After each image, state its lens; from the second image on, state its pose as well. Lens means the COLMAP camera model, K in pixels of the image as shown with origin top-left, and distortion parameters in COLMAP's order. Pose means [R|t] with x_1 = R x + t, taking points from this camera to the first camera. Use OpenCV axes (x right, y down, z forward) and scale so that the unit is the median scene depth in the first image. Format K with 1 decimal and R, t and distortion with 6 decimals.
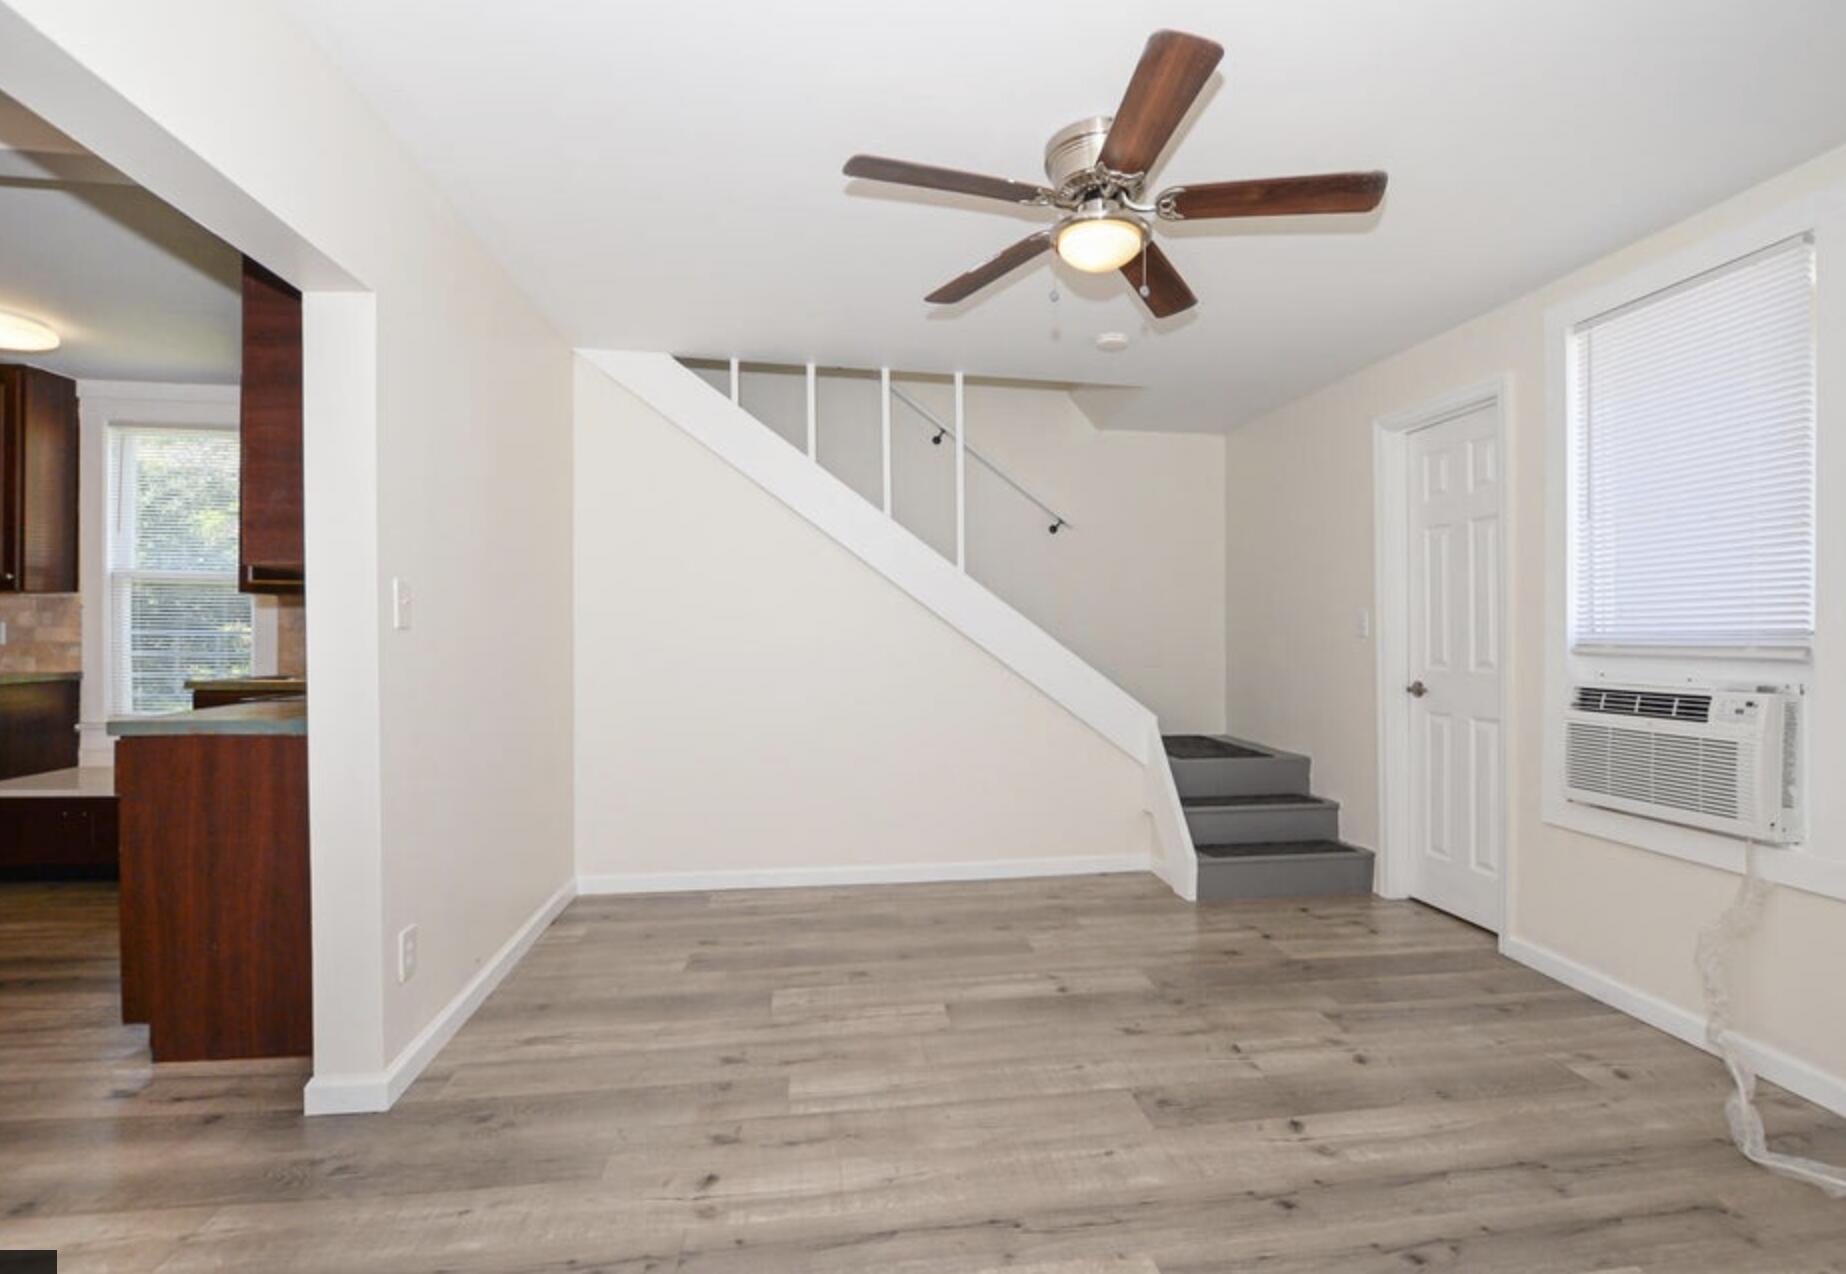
lens RADIAL K [[823.9, 0, 936.4], [0, 823.9, 641.9], [0, 0, 1]] dist [-0.025428, 0.000472]
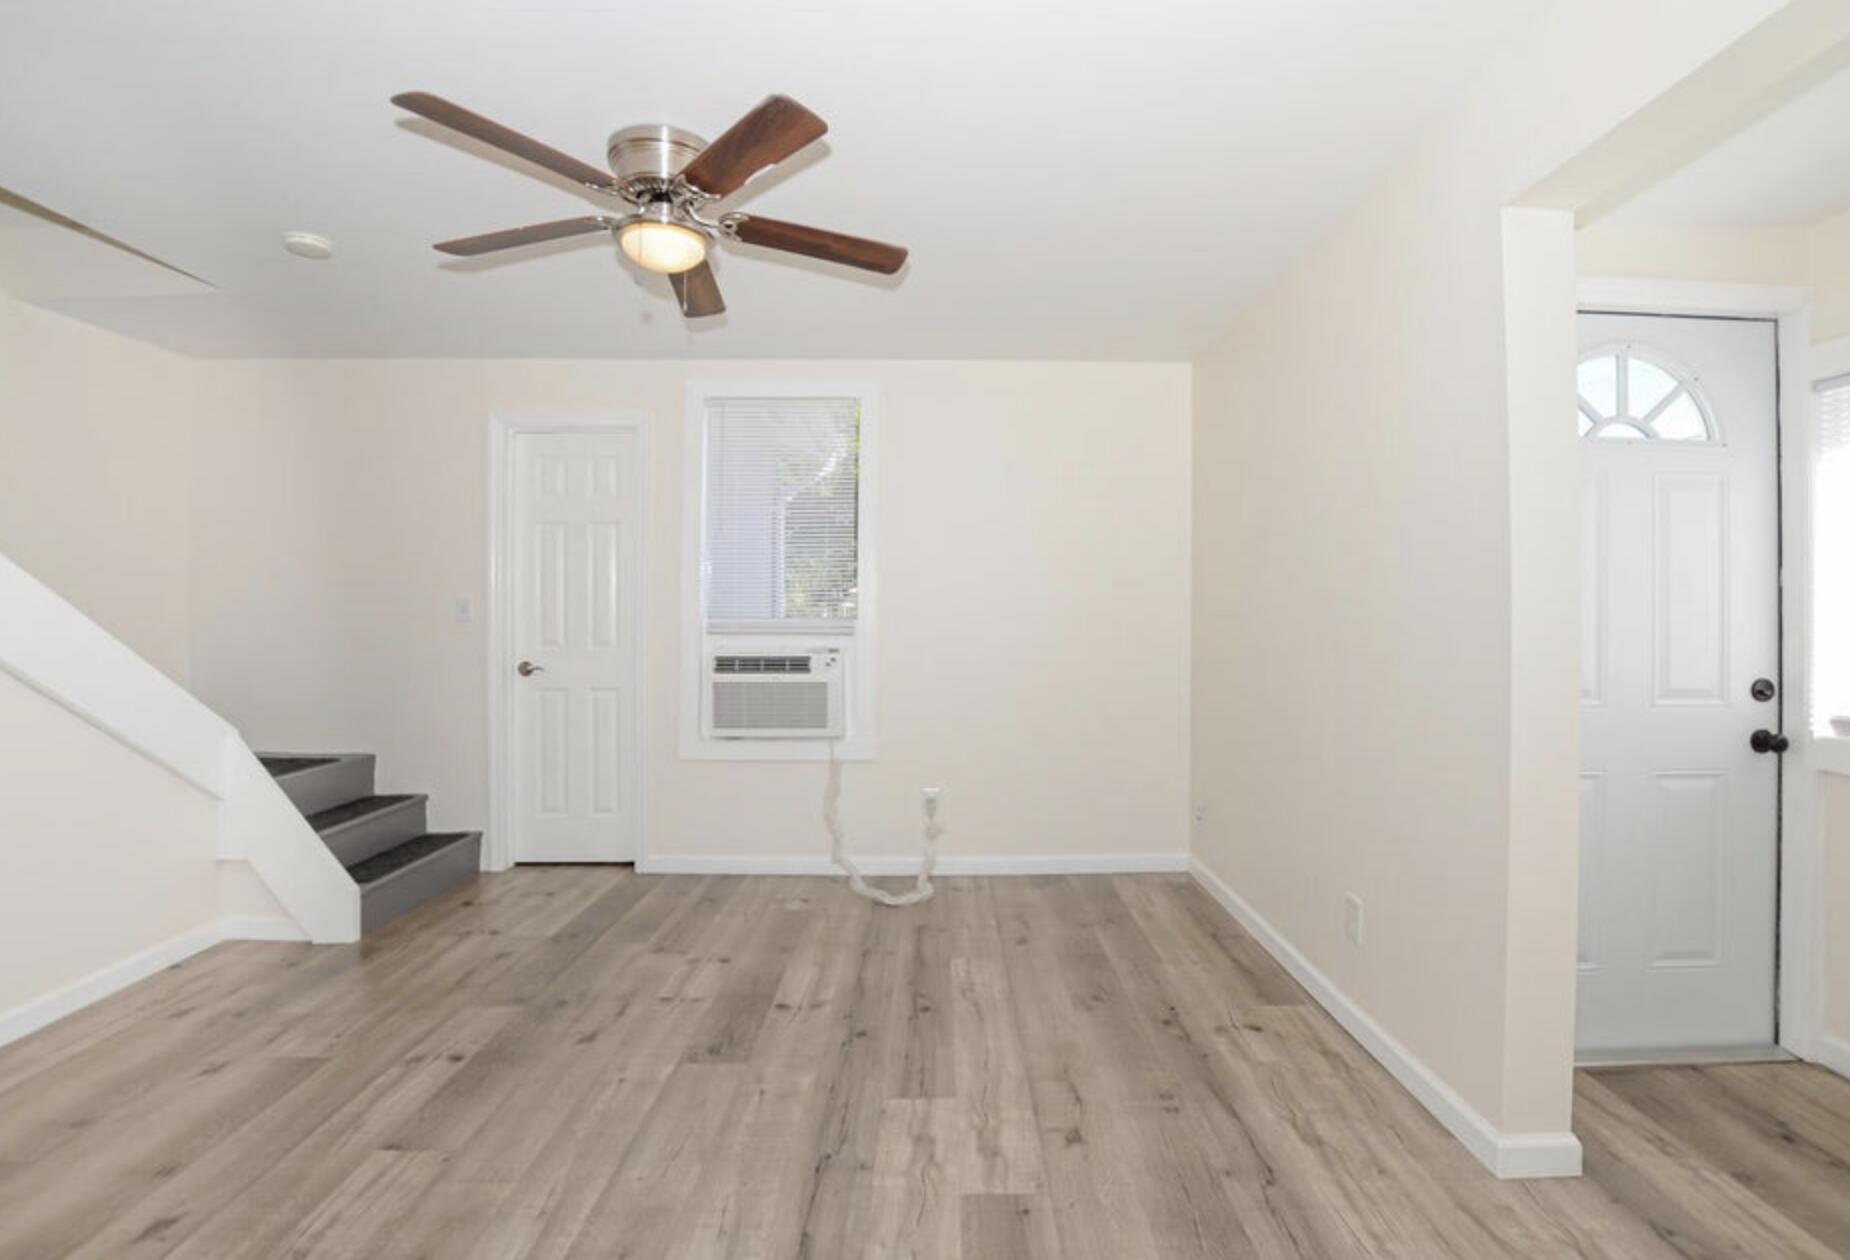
lens RADIAL K [[859.2, 0, 925.7], [0, 859.2, 609.9], [0, 0, 1]] dist [-0.019215, -0.000287]
pose [[0.162641, -0.001838, 0.986684, -0.657552], [0.008410, 0.999965, 0.000477, -0.024610], [-0.986650, 0.008220, 0.162650, 0.421706]]
